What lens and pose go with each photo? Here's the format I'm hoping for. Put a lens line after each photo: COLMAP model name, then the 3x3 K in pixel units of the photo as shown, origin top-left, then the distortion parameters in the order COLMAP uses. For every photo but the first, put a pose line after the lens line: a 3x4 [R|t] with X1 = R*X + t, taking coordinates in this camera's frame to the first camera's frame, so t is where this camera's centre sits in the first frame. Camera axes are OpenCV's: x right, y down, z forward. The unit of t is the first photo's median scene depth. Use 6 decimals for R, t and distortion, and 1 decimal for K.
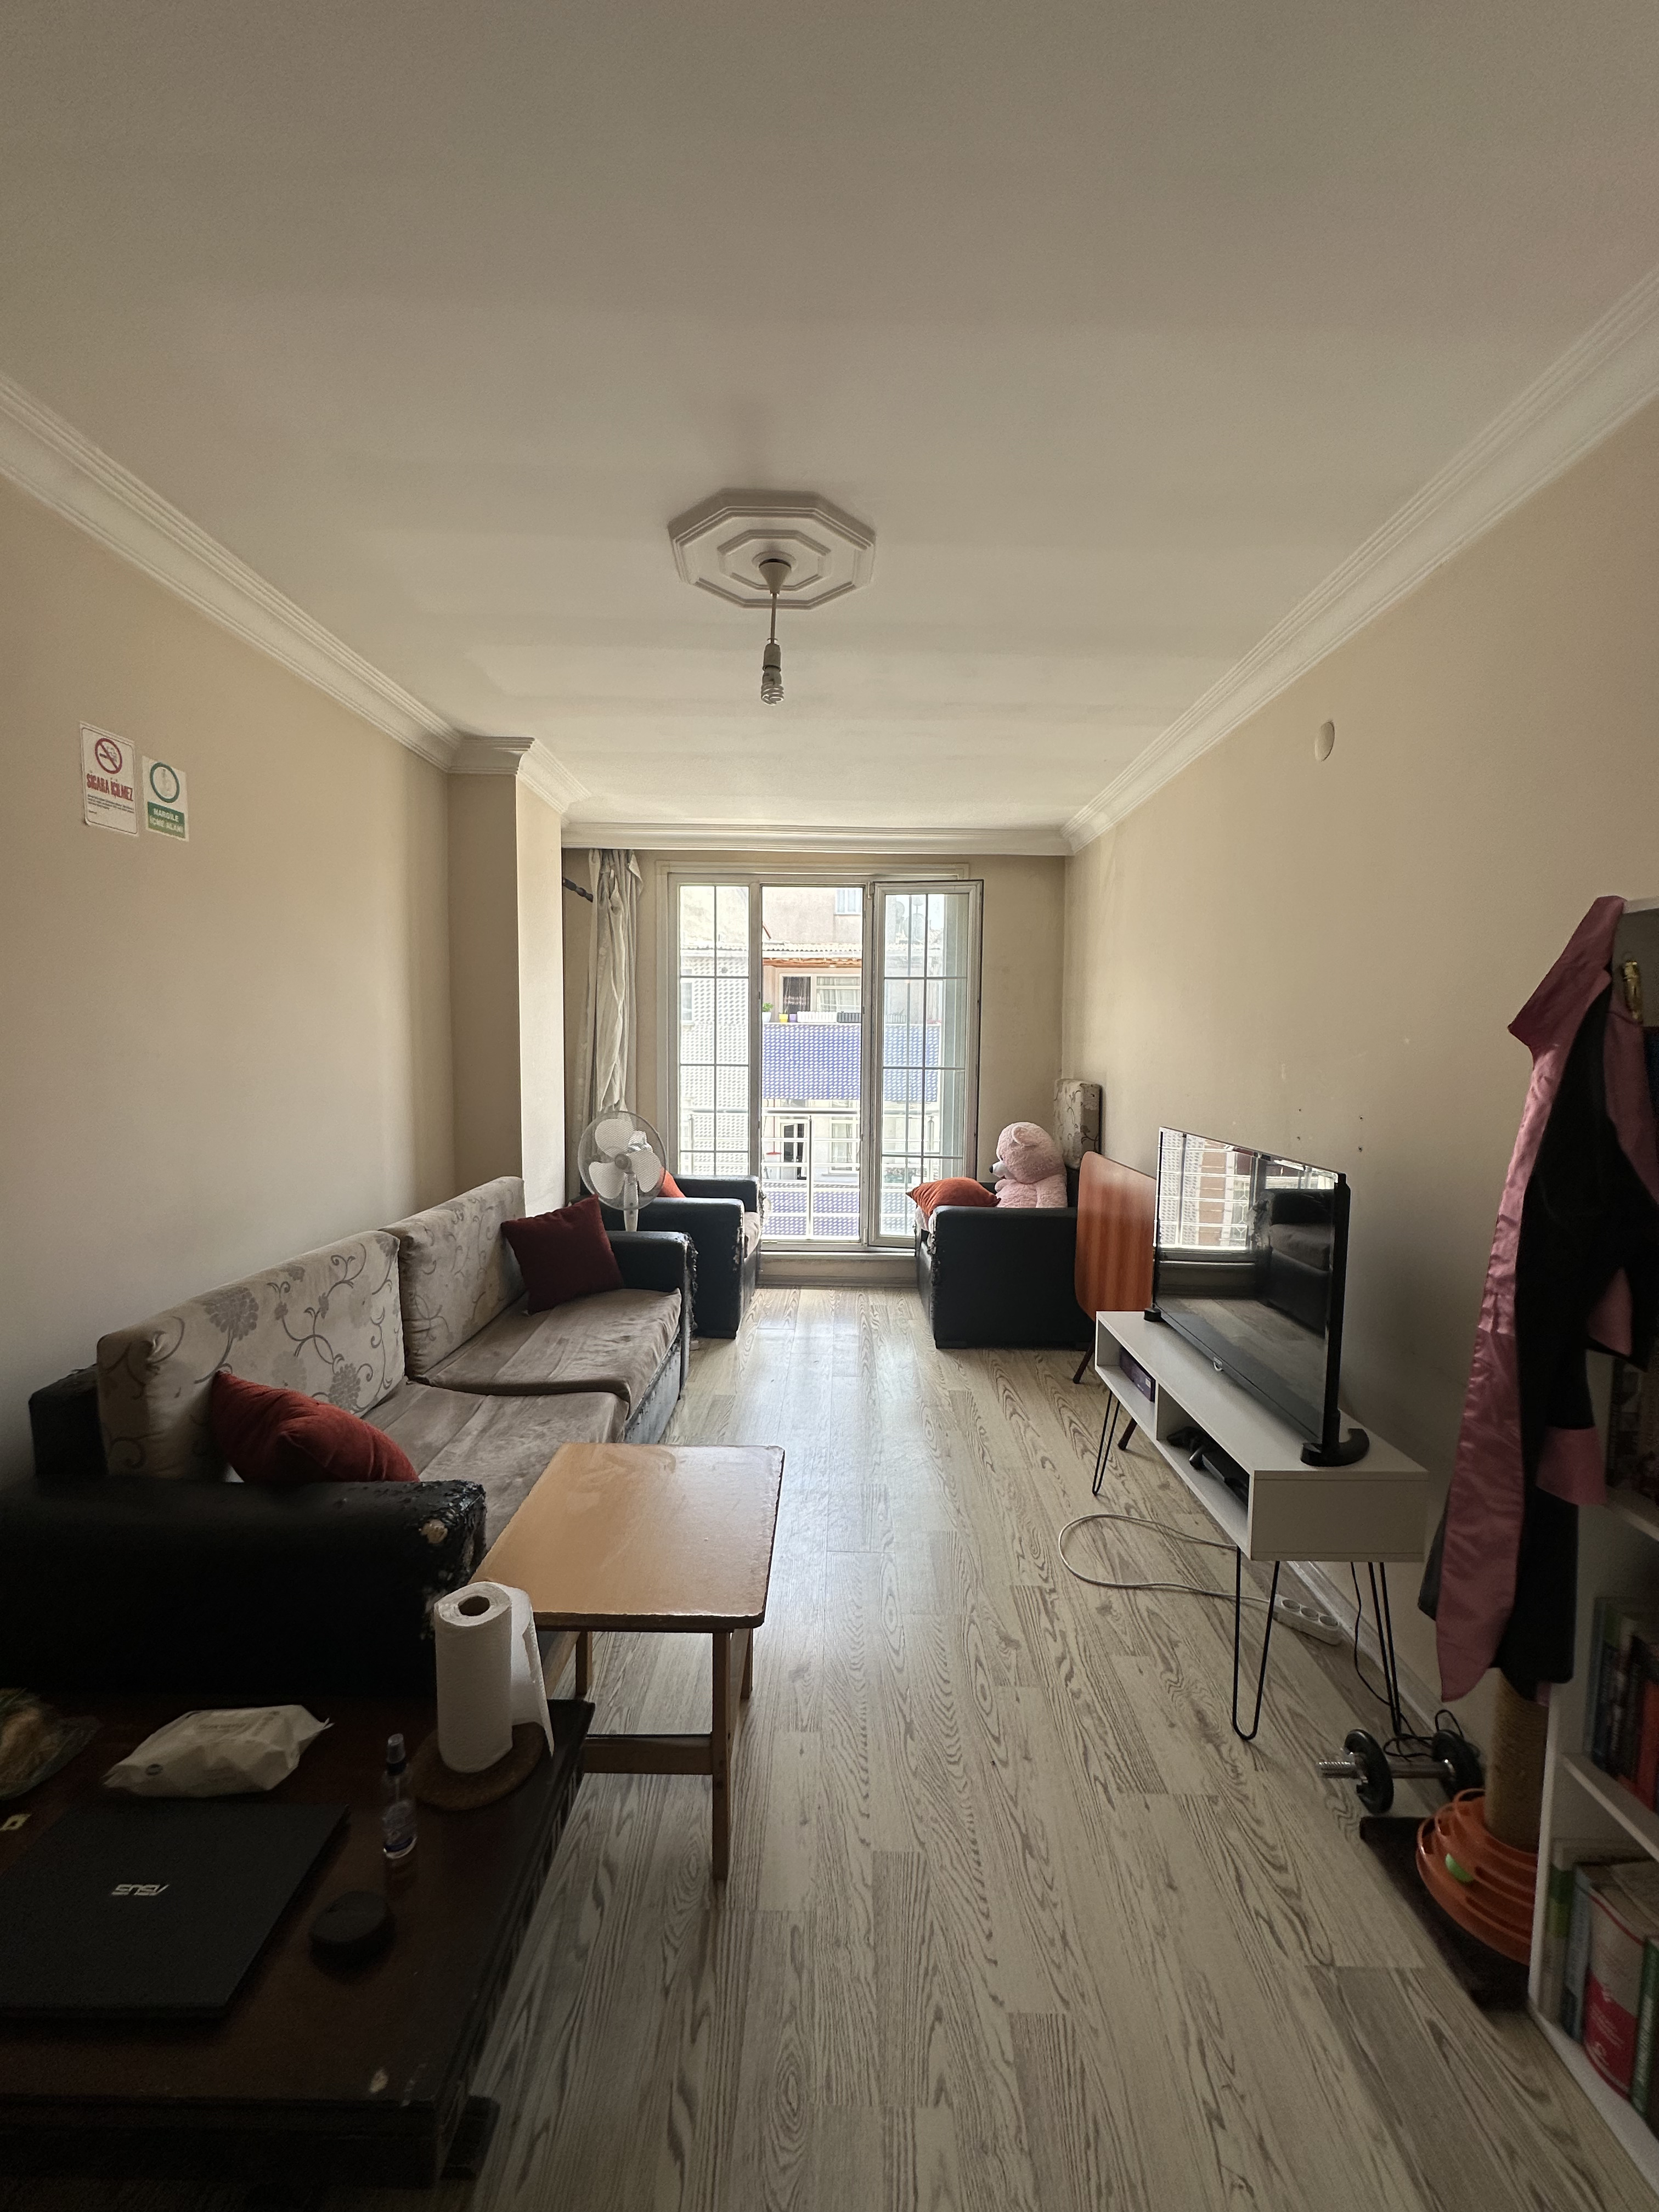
lens RADIAL K [[882.1, 0, 829.9], [0, 882.1, 1108.1], [0, 0, 1]] dist [-0.004477, 0.000808]
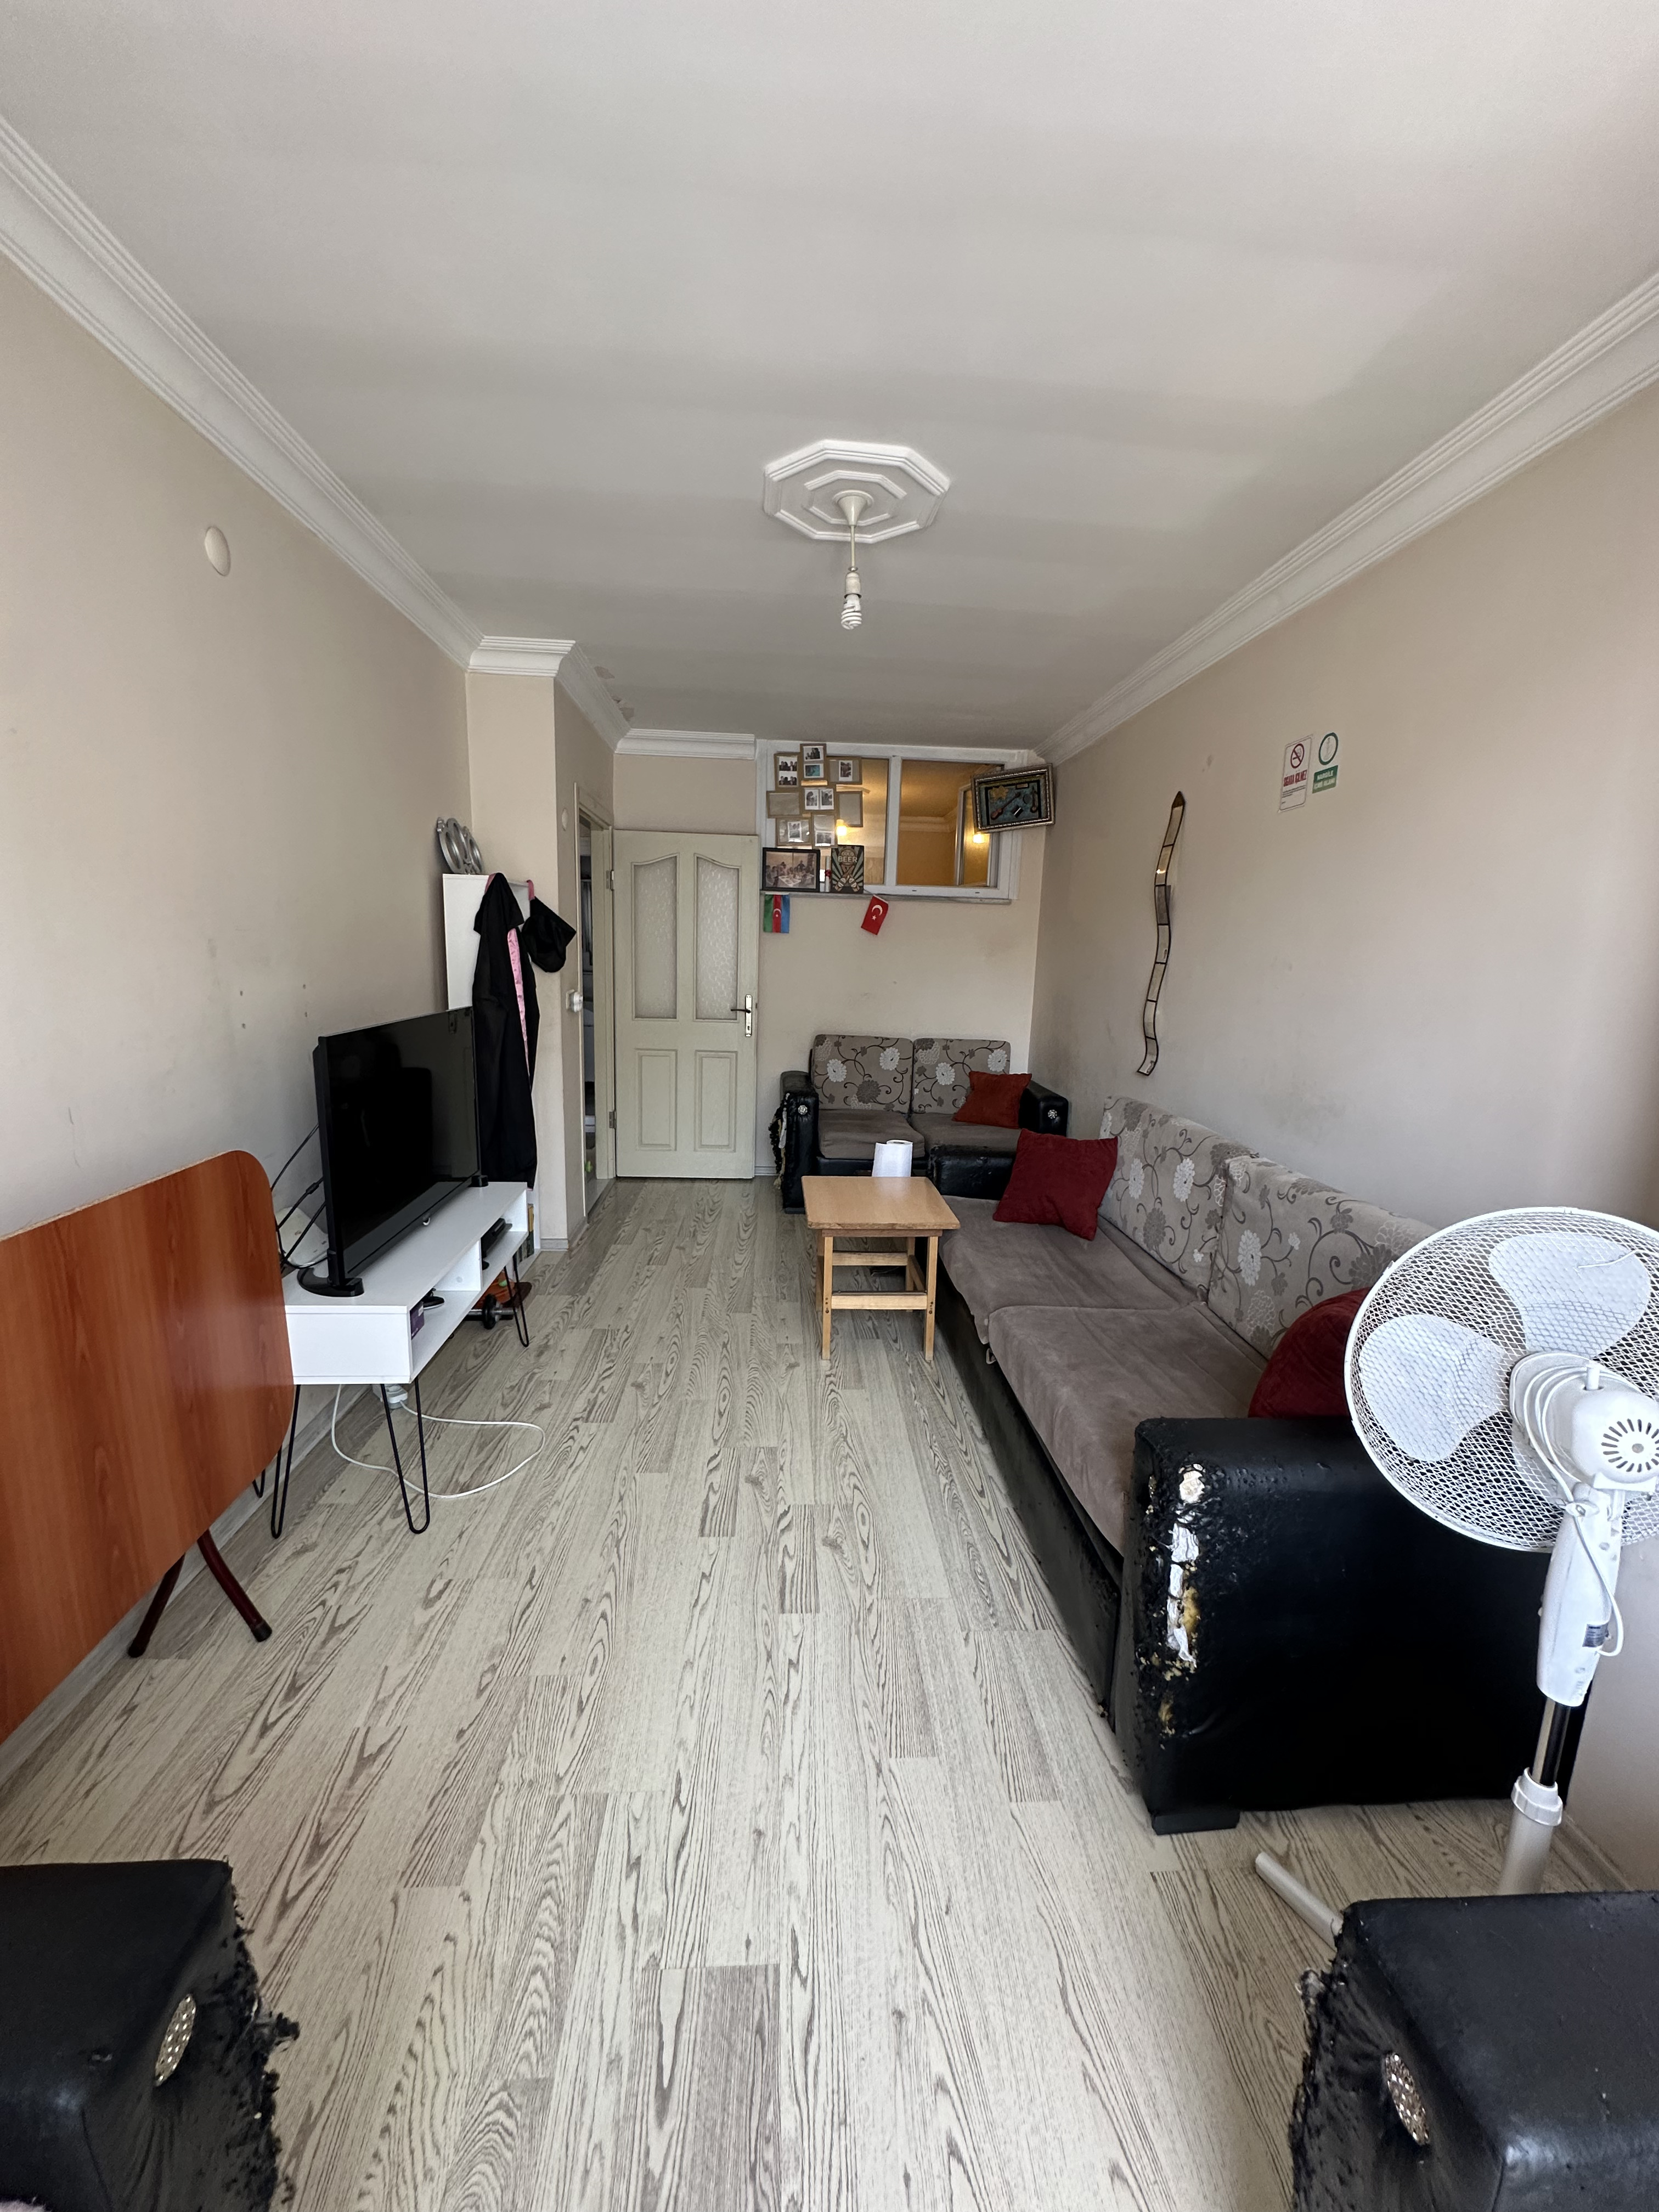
lens RADIAL K [[882.1, 0, 830.6], [0, 882.1, 1104.0], [0, 0, 1]] dist [-0.004477, 0.000808]
pose [[-0.995962, -0.027586, -0.085436, 0.041023], [-0.047763, 0.968587, 0.244047, -0.153442], [0.076020, 0.247142, -0.965993, 2.293345]]
